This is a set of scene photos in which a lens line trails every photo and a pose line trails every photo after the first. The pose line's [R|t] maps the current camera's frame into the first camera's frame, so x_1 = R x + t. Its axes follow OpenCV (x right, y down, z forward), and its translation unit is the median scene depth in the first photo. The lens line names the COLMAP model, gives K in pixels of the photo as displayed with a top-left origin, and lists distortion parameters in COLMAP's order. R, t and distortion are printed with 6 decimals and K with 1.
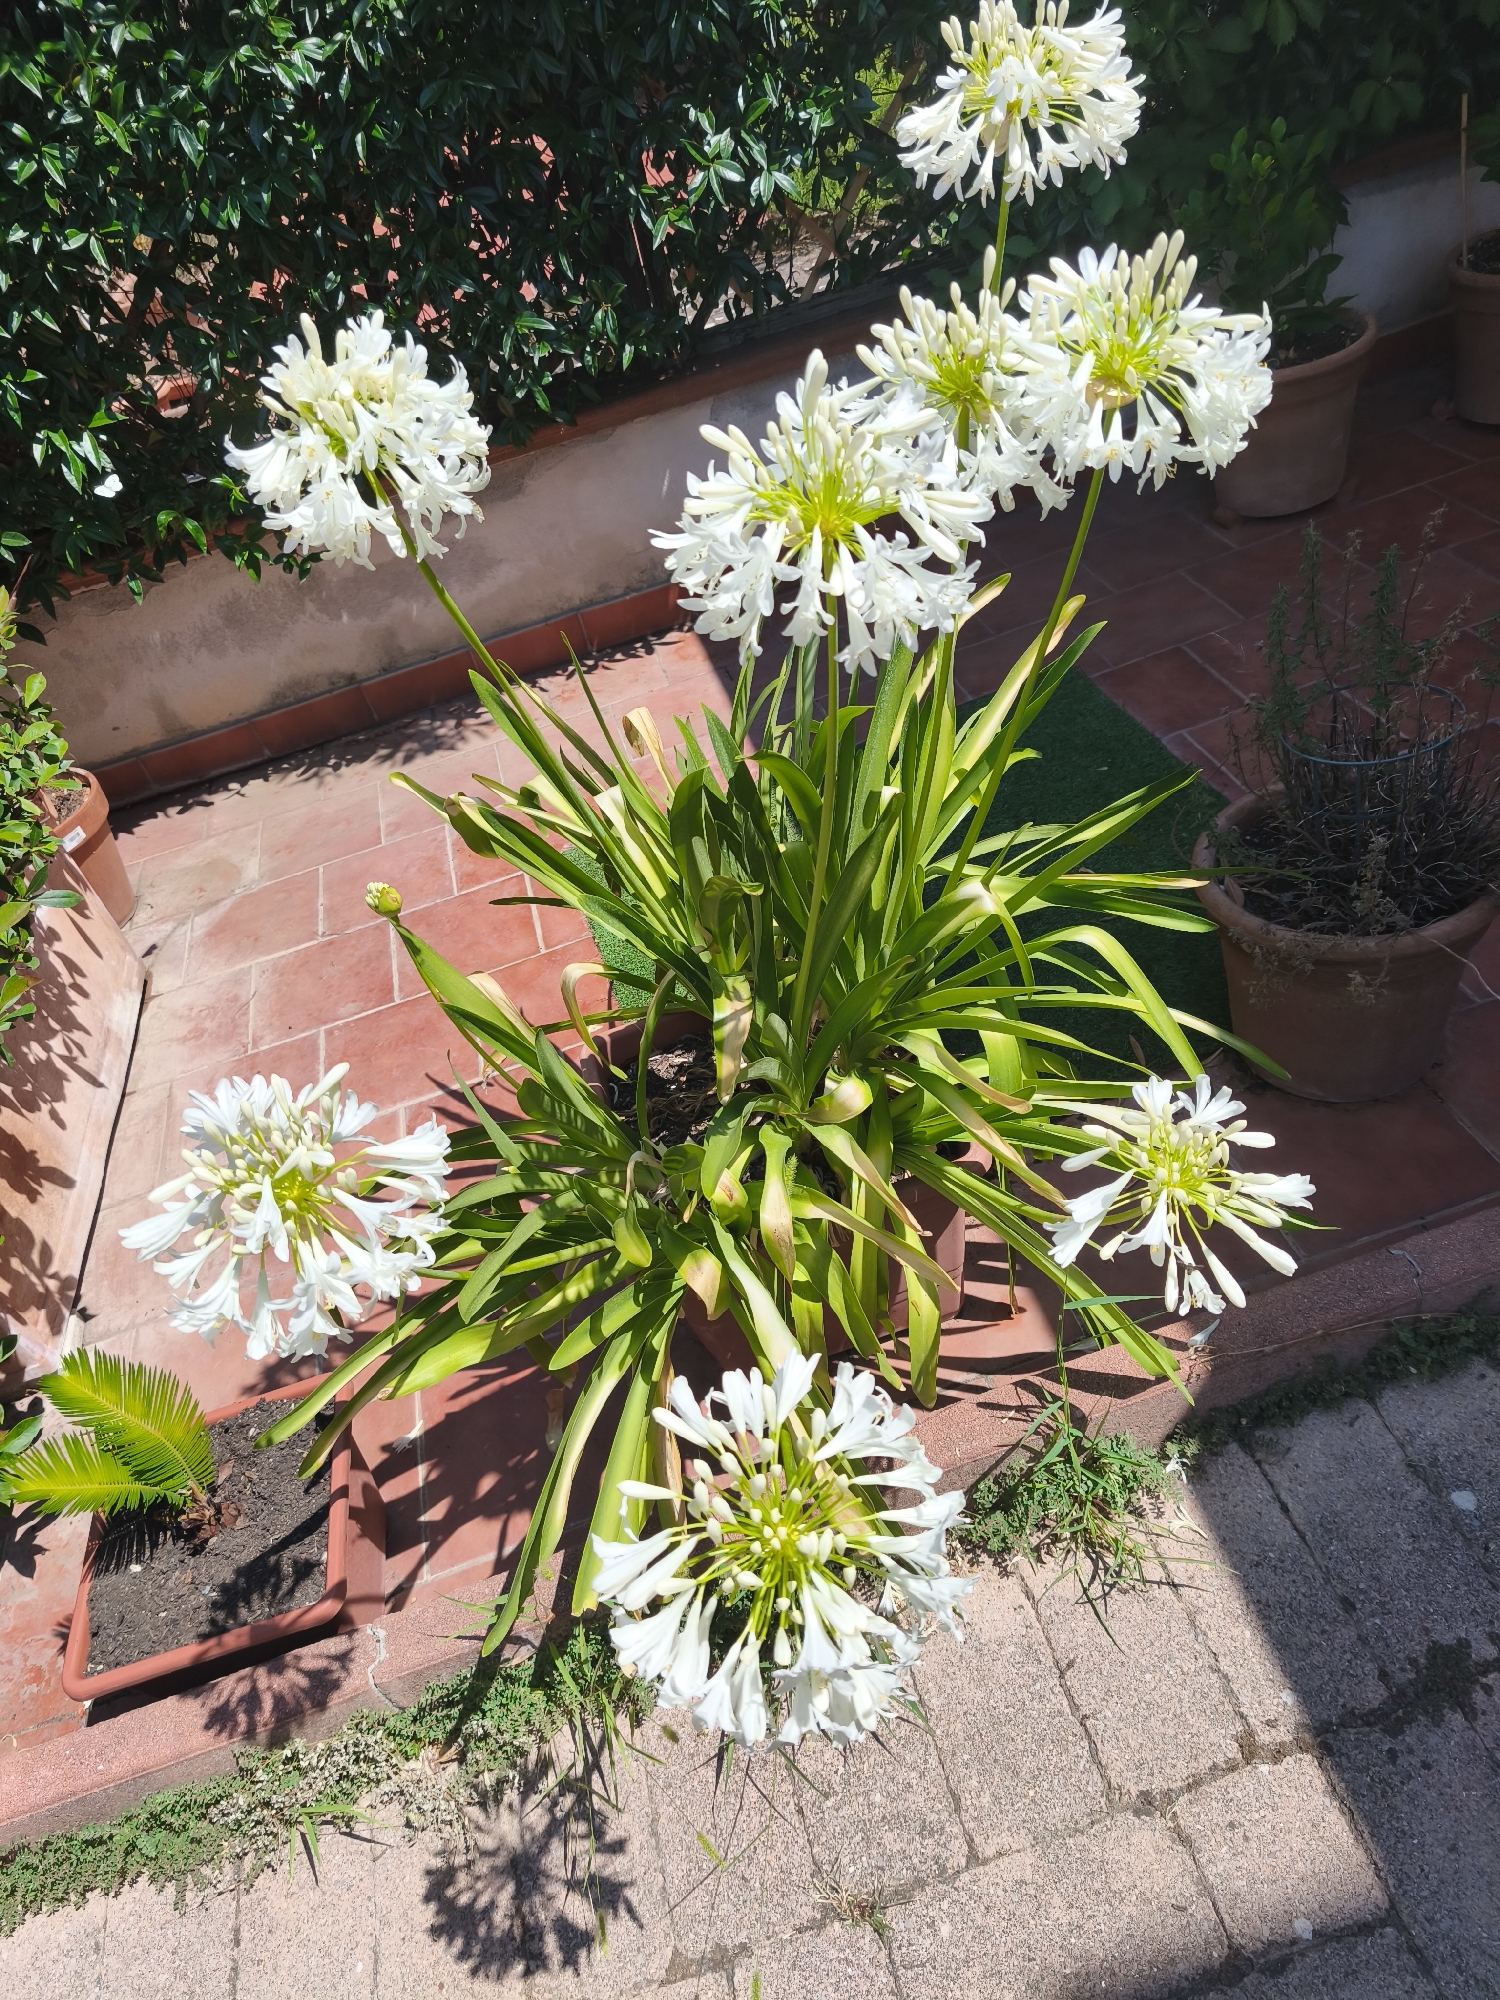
lens RADIAL K [[1312.5, 0, 750.0], [0, 1312.5, 1000.0], [0, 0, 1]] dist [0.030343, 0.000640]
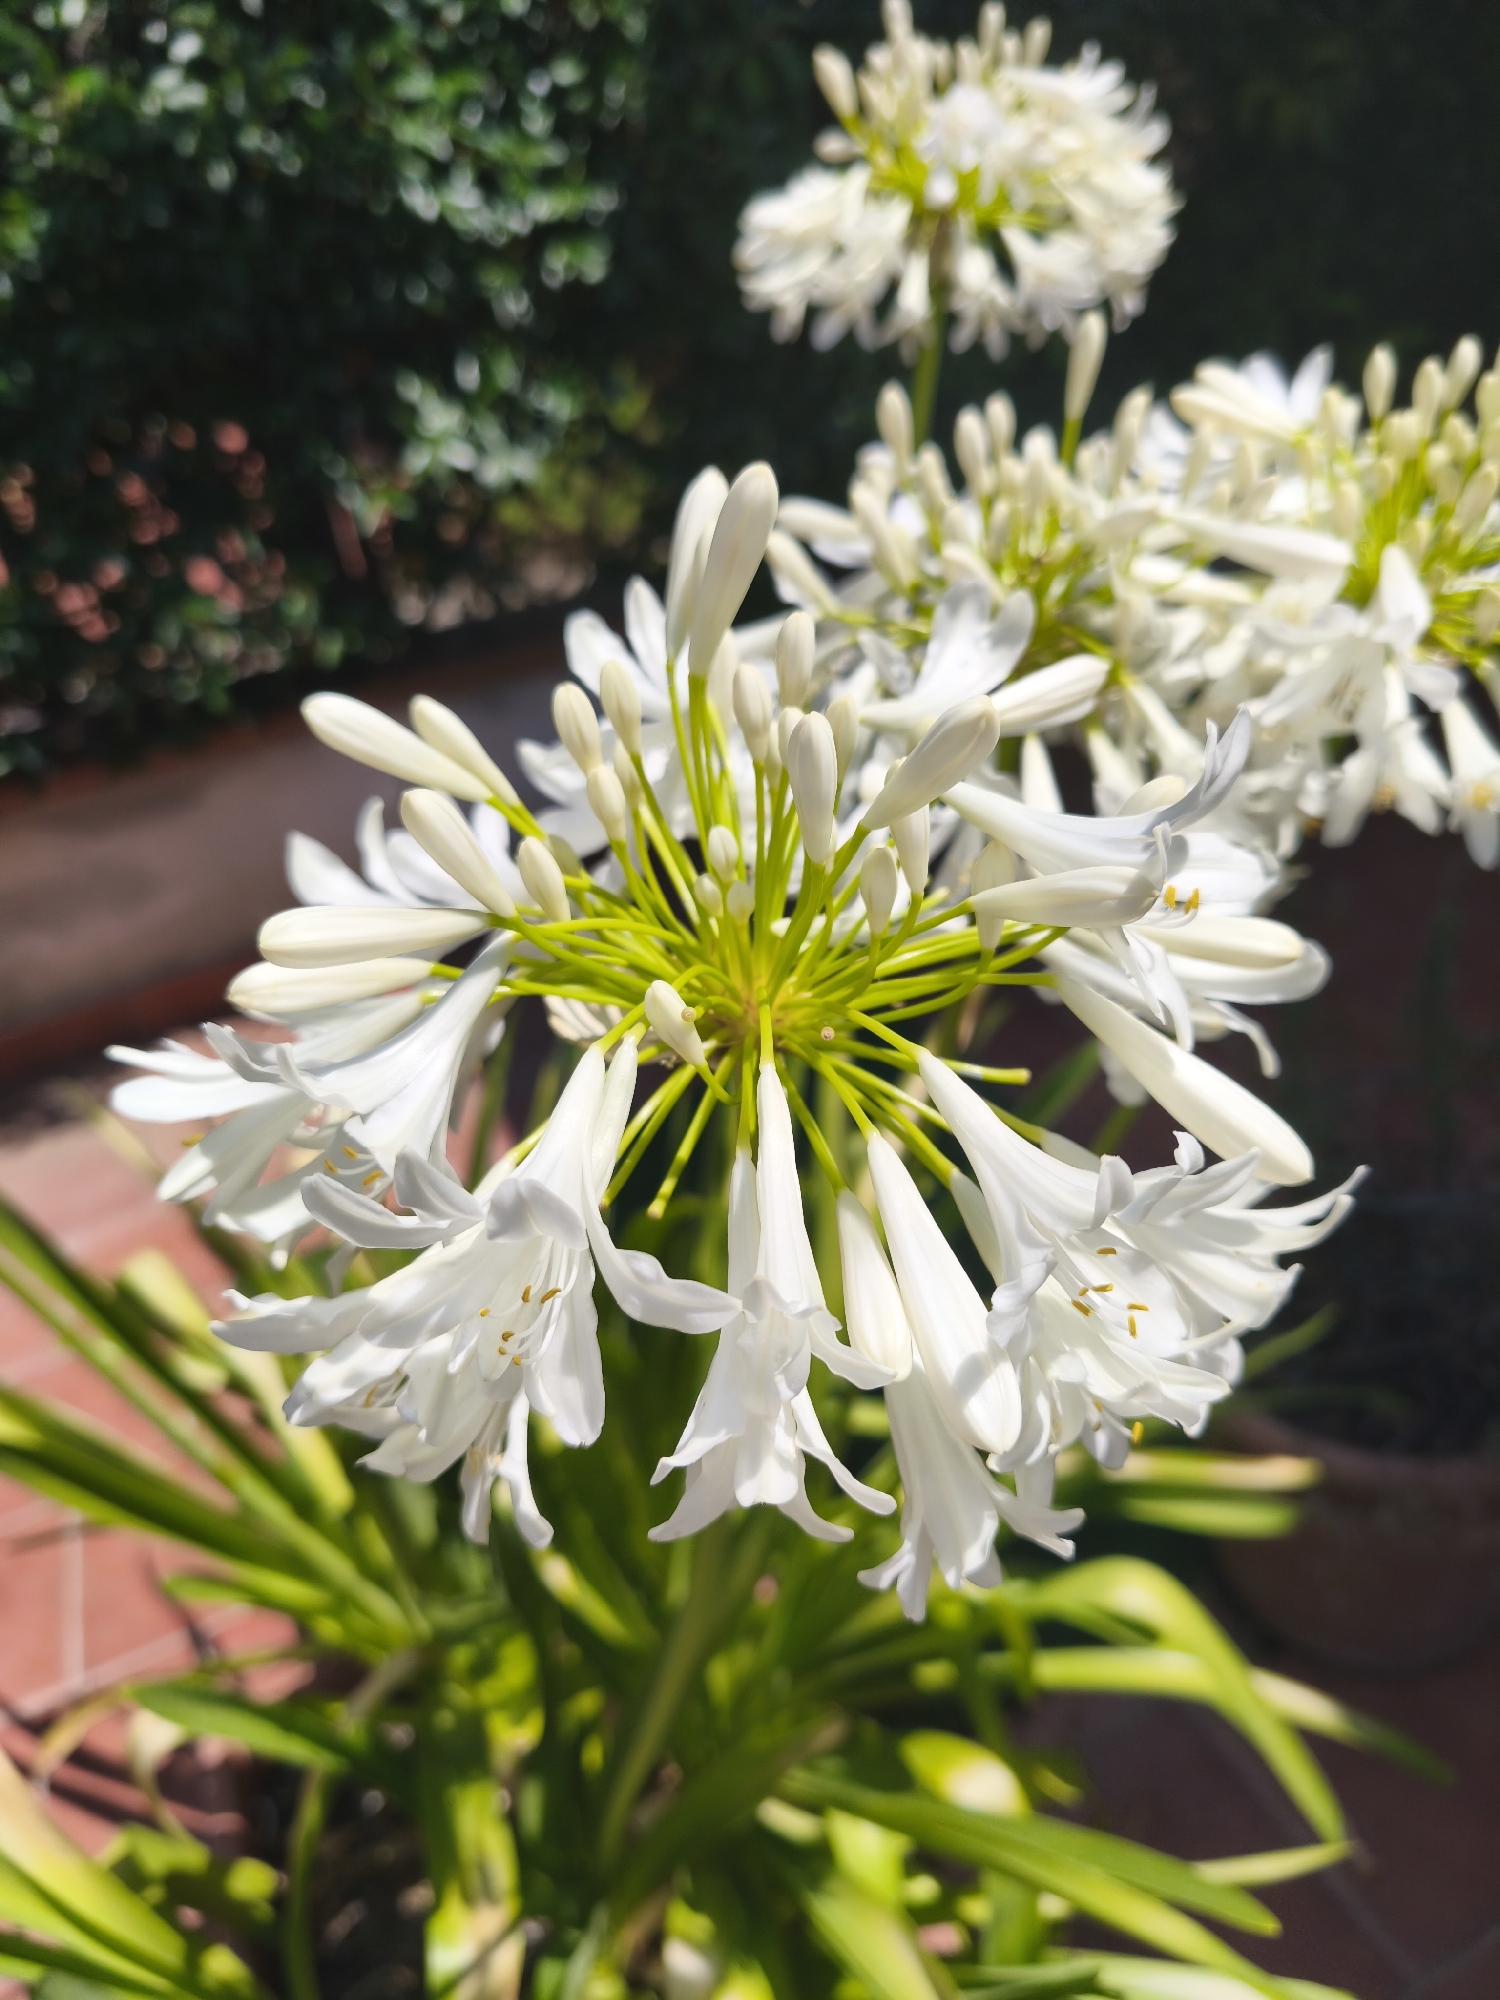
lens RADIAL K [[1312.5, 0, 750.0], [0, 1312.5, 1000.0], [0, 0, 1]] dist [0.030343, 0.000640]
pose [[0.981649, -0.026017, 0.188916, 0.000176], [0.065338, 0.976575, -0.205018, -0.230772], [-0.179156, 0.213599, 0.960353, 0.544716]]
